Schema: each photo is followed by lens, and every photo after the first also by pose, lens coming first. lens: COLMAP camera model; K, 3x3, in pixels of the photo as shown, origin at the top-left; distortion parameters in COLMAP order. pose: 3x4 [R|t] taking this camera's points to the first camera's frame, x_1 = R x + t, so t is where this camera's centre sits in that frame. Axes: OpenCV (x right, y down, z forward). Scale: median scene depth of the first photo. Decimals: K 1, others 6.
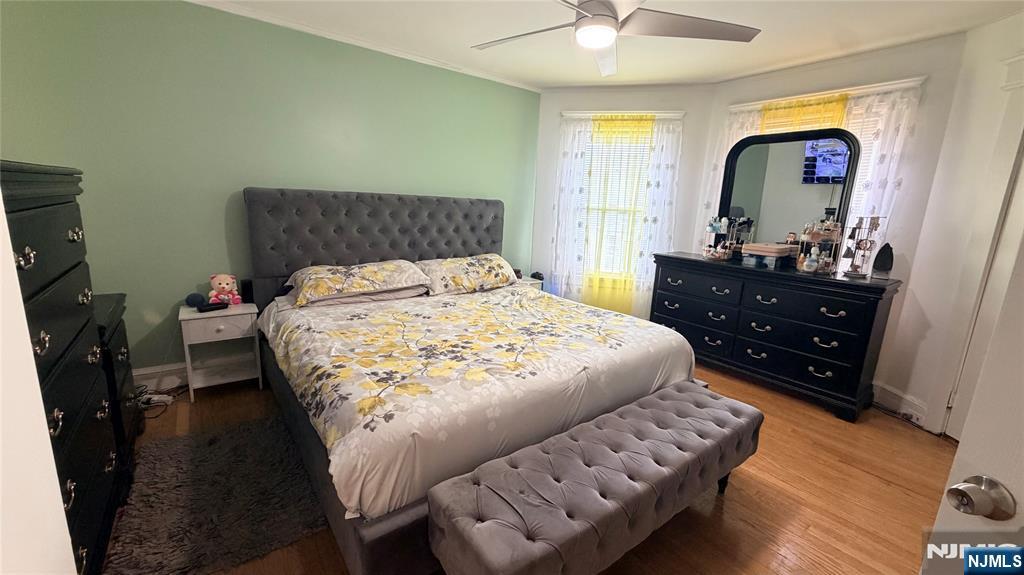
lens RADIAL K [[408.3, 0, 508.7], [0, 408.3, 287.6], [0, 0, 1]] dist [0.000067, 0.000514]
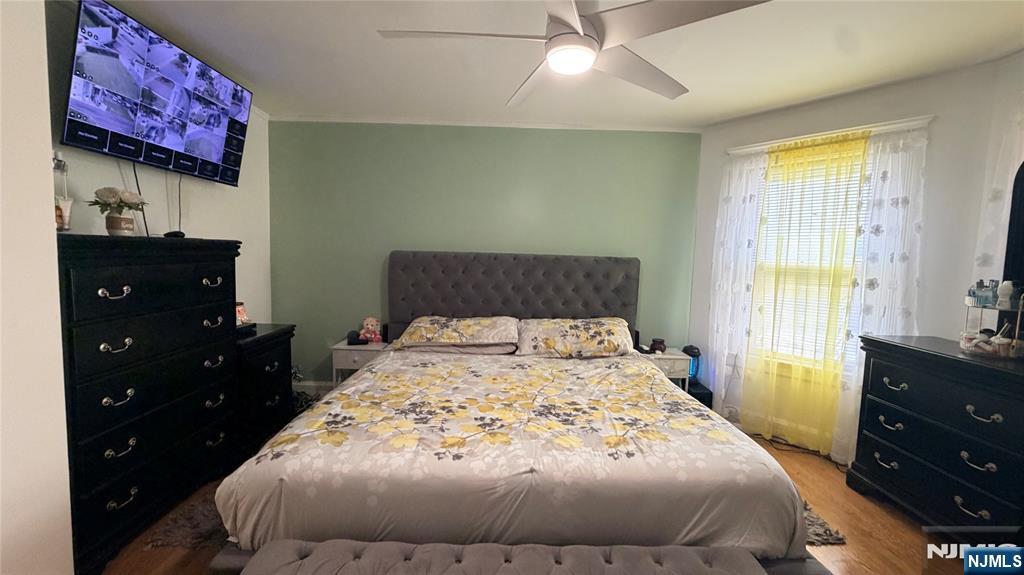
lens RADIAL K [[408.3, 0, 508.7], [0, 408.3, 287.6], [0, 0, 1]] dist [0.000067, 0.000514]
pose [[0.804552, 0.025891, -0.593317, 0.369733], [-0.113996, 0.987204, -0.111502, -0.029279], [0.582839, 0.157344, 0.797209, 0.200419]]
